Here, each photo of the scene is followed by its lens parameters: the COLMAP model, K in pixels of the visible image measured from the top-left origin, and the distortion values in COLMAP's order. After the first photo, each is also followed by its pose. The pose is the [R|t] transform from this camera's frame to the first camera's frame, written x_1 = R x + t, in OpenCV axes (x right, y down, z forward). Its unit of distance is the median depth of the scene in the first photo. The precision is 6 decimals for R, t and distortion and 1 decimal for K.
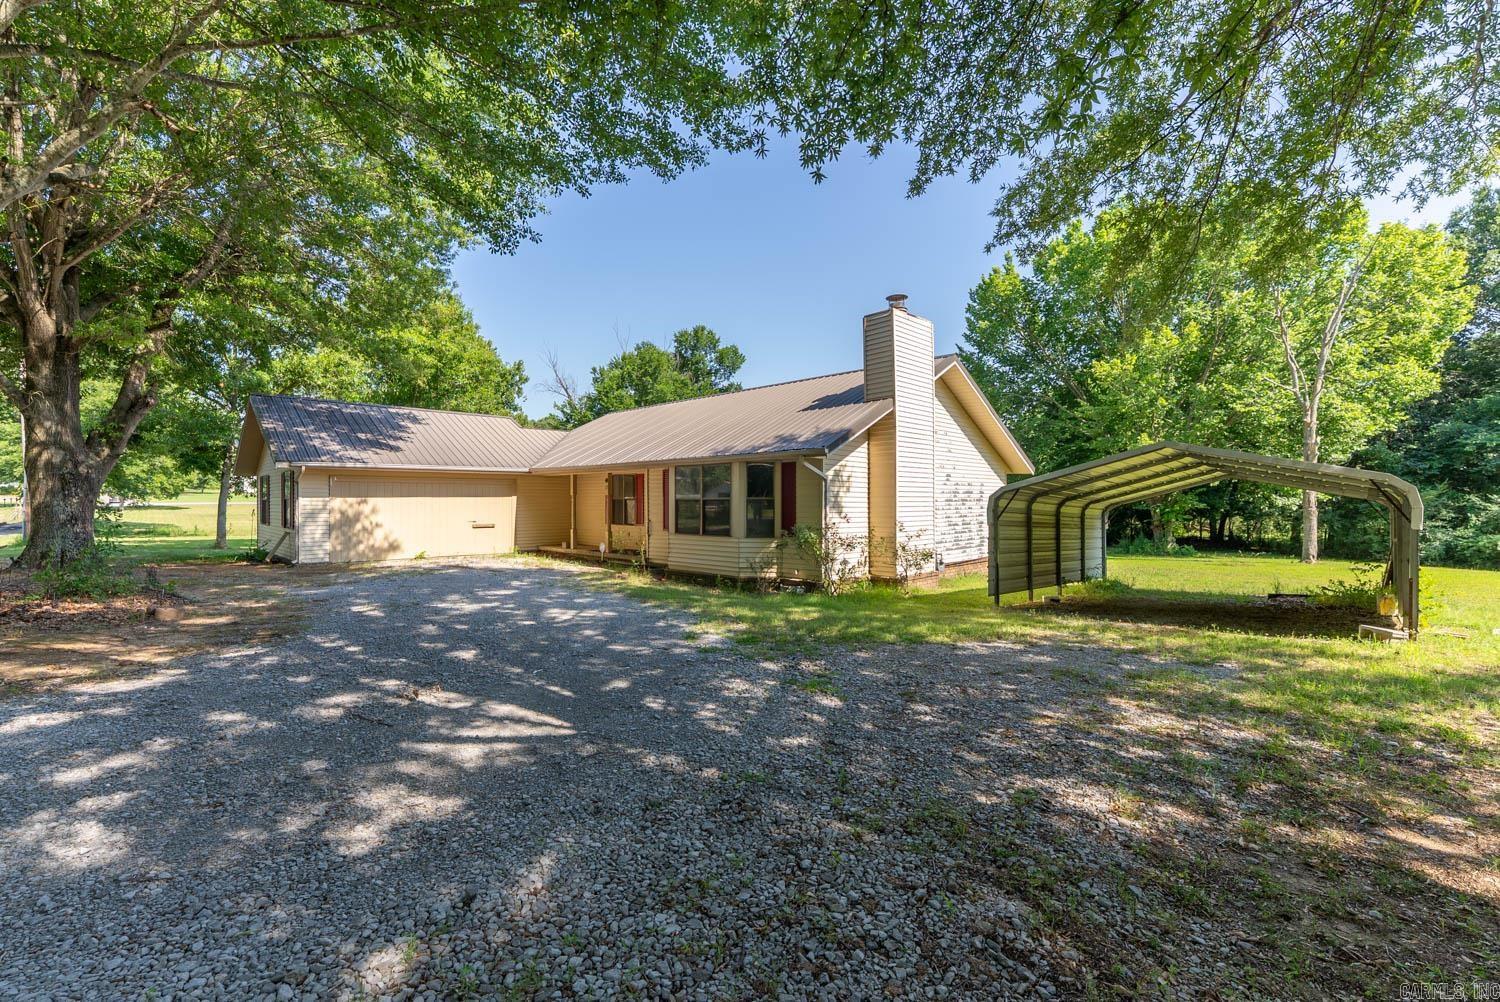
lens RADIAL K [[611.9, 0, 744.4], [0, 611.9, 502.2], [0, 0, 1]] dist [-0.032249, 0.005212]
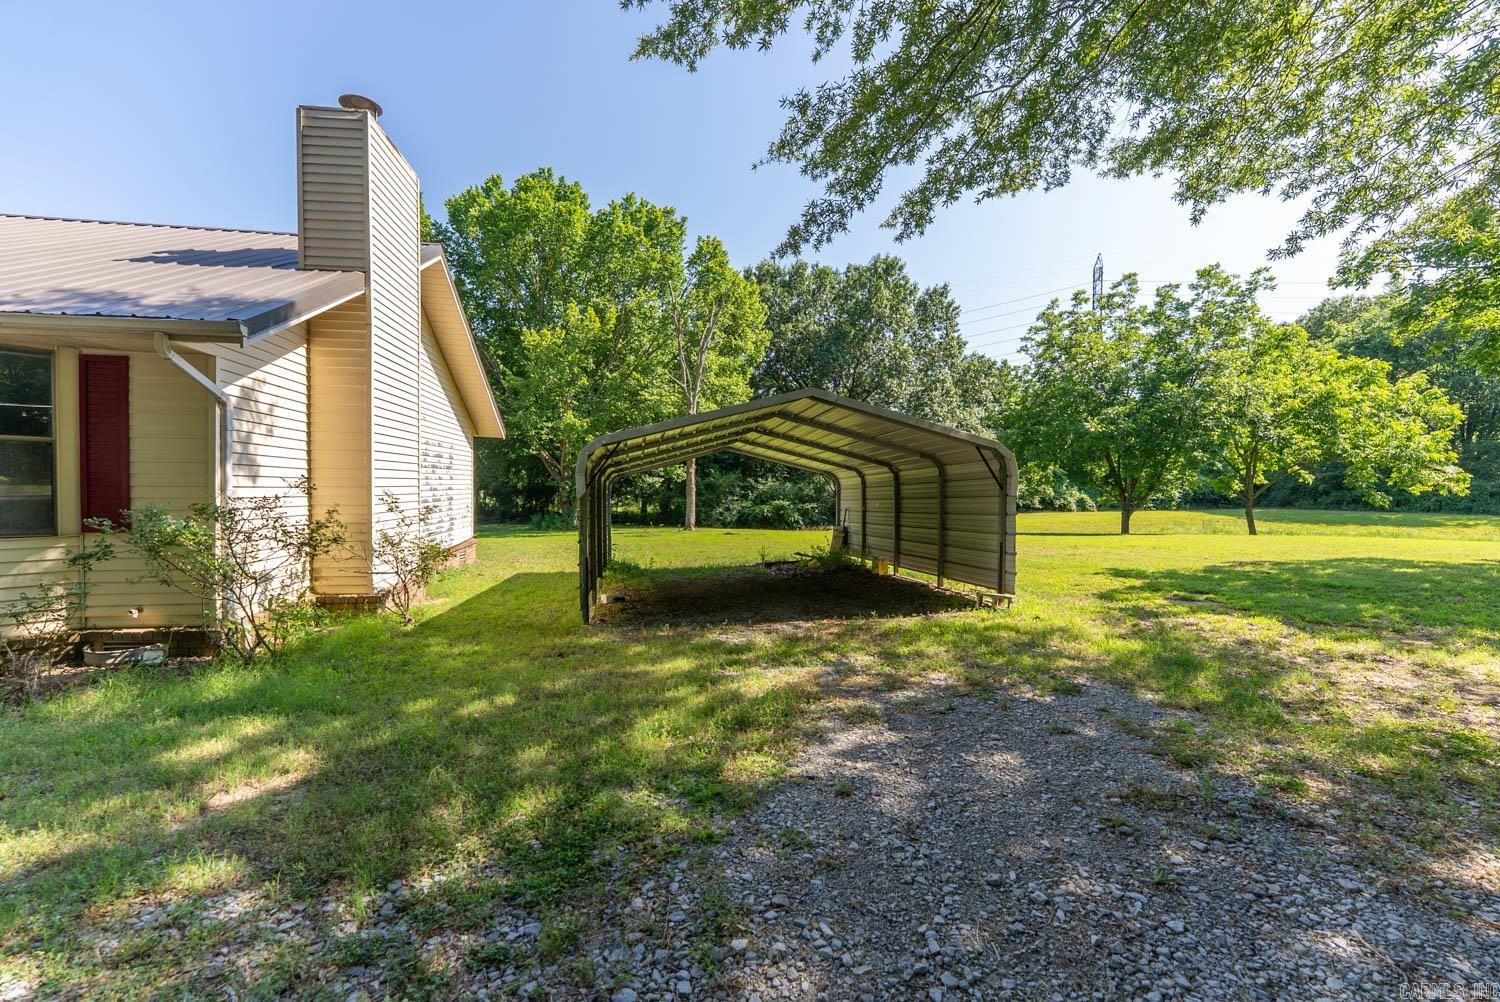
lens RADIAL K [[604.1, 0, 761.4], [0, 604.1, 503.2], [0, 0, 1]] dist [-0.038852, 0.007115]
pose [[0.545044, -0.016402, 0.838247, -0.012806], [-0.012750, 0.999531, 0.027847, 0.015635], [-0.838310, -0.025865, 0.544579, 0.316509]]
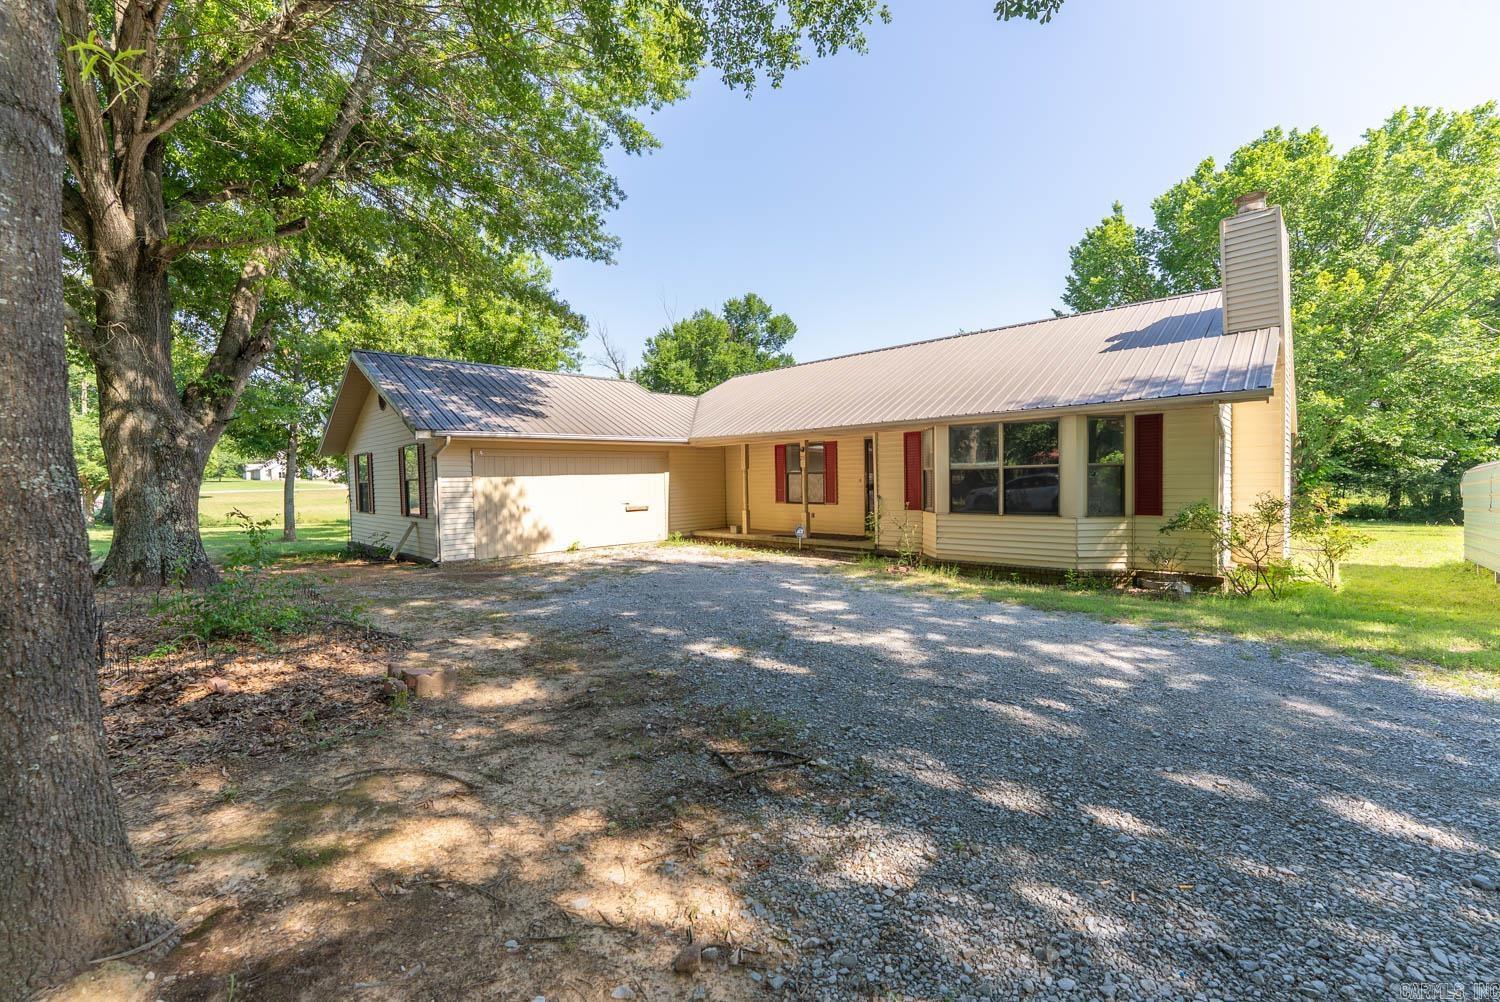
lens RADIAL K [[604.1, 0, 761.4], [0, 604.1, 503.2], [0, 0, 1]] dist [-0.038852, 0.007115]
pose [[0.999751, -0.020713, 0.008338, -0.323392], [0.020368, 0.999008, 0.039595, 0.002997], [-0.009150, -0.039415, 0.999181, 0.221271]]
